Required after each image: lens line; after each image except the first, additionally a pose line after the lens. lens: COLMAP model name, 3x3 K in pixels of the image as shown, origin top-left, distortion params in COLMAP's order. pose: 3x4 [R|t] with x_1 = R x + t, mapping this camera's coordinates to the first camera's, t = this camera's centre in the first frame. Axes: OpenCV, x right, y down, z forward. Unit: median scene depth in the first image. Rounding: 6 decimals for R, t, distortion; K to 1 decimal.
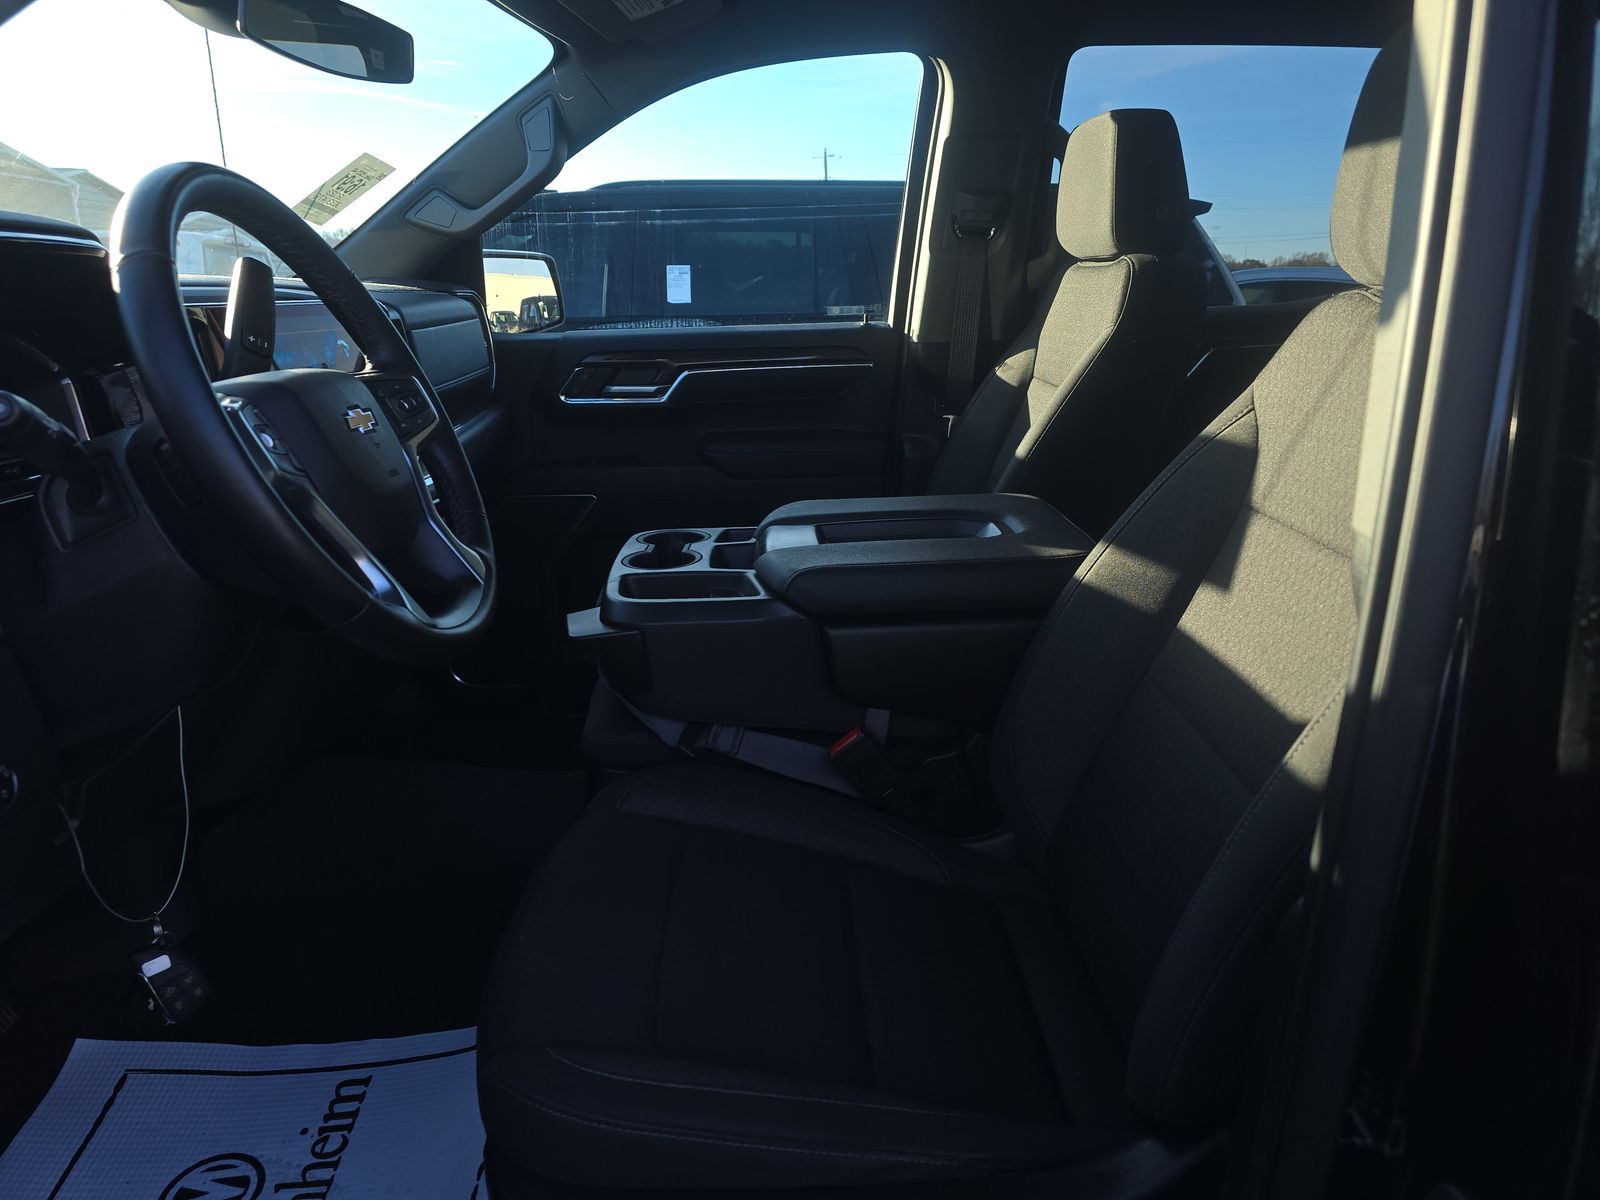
lens RADIAL K [[1047.8, 0, 800.0], [0, 1047.8, 600.0], [0, 0, 1]] dist [-0.028955, 0.000632]
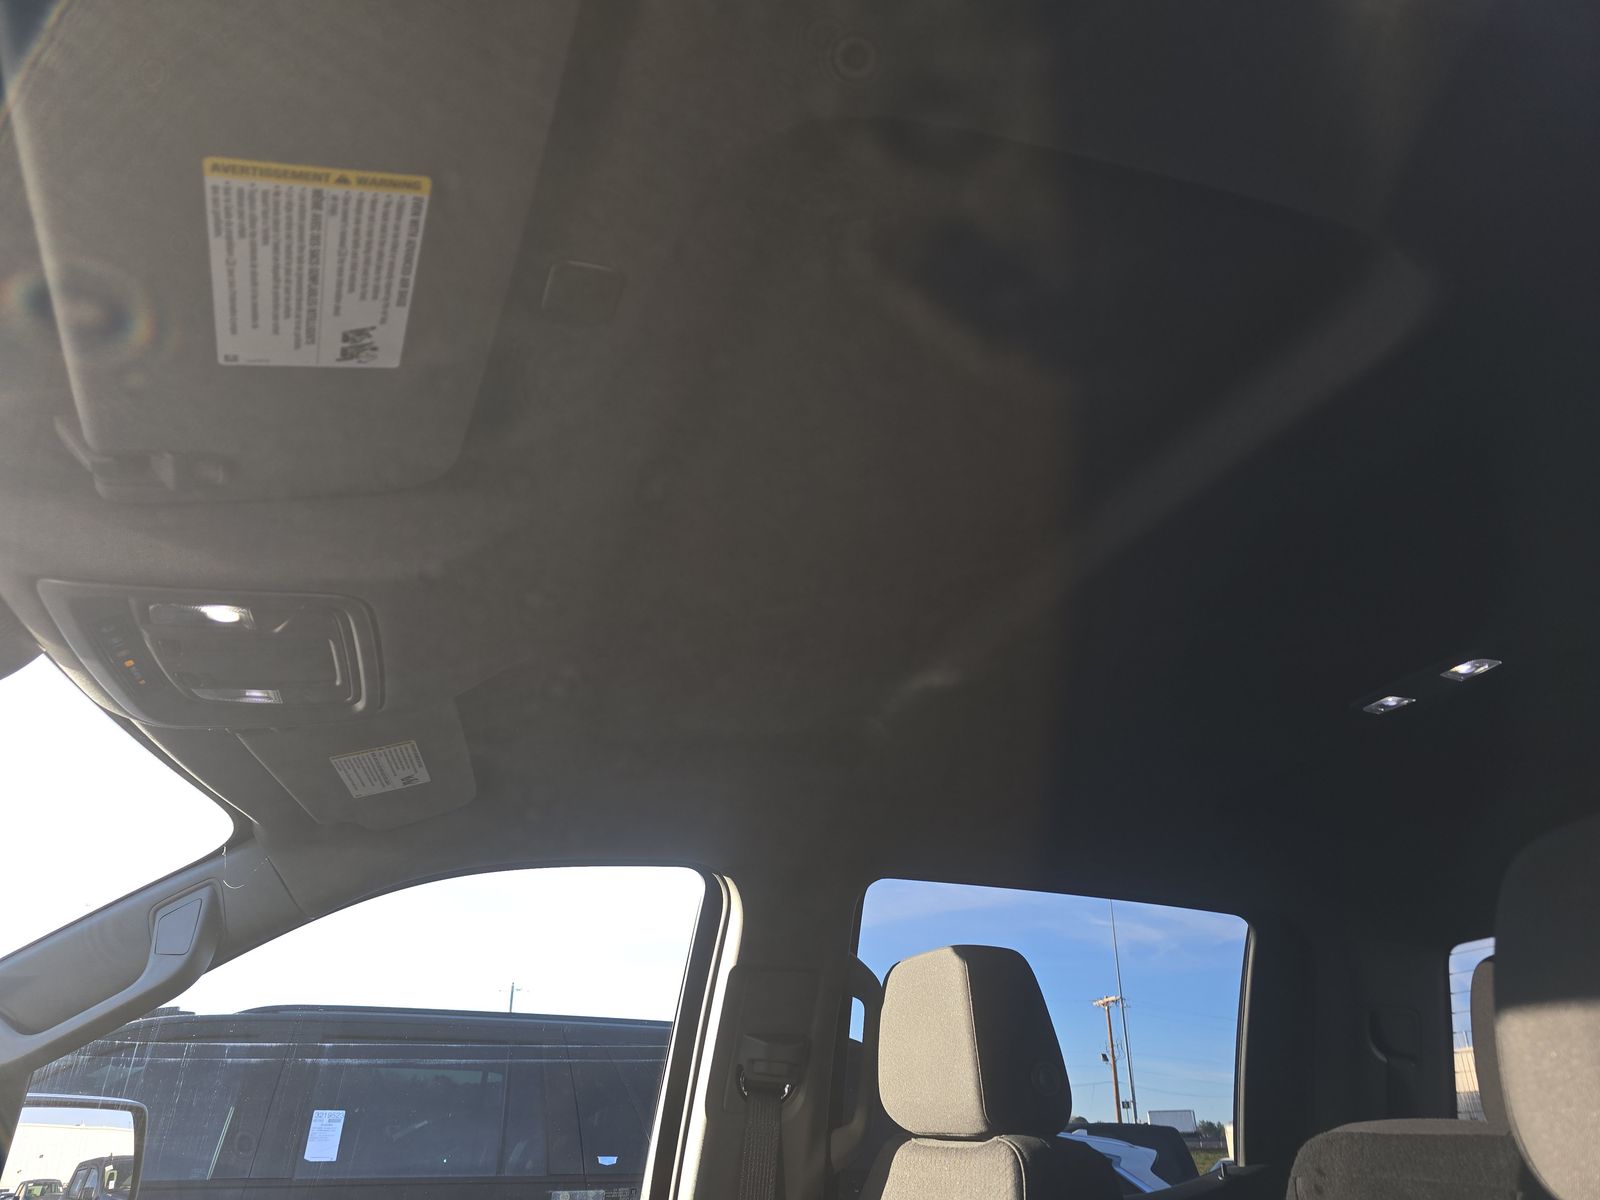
lens RADIAL K [[1067.0, 0, 798.7], [0, 1067.0, 648.3], [0, 0, 1]] dist [0.059390, -0.028929]
pose [[0.962238, 0.131774, 0.238189, -0.039548], [0.055700, 0.761190, -0.646133, -0.083506], [-0.266451, 0.635000, 0.725106, 0.205771]]
